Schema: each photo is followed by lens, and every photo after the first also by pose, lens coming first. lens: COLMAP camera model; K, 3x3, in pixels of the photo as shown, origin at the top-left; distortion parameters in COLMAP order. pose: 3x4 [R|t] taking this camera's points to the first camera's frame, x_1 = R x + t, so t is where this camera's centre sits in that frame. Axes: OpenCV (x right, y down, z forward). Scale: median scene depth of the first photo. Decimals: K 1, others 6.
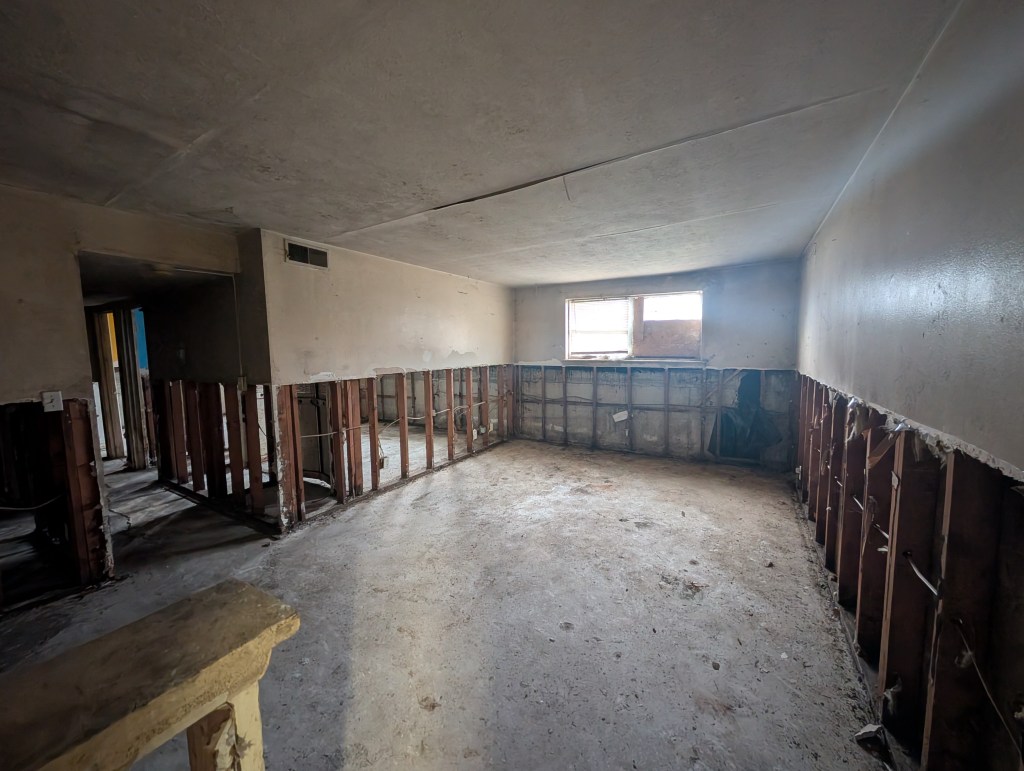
lens RADIAL K [[389.9, 0, 512.2], [0, 389.9, 384.0], [0, 0, 1]] dist [0.000762, -0.000224]
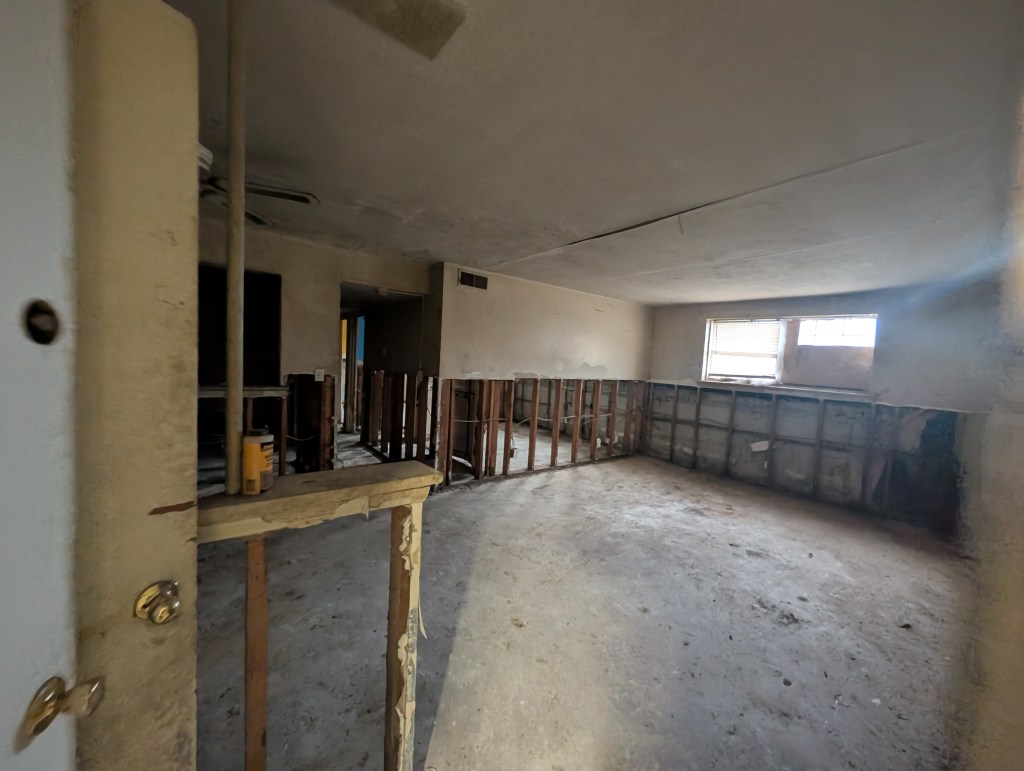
lens RADIAL K [[389.9, 0, 512.2], [0, 389.9, 384.0], [0, 0, 1]] dist [0.000762, -0.000224]
pose [[0.930389, 0.087850, -0.355893, 0.073316], [-0.100833, 0.994739, -0.018057, 0.018307], [0.352434, 0.052686, 0.934352, -0.123876]]
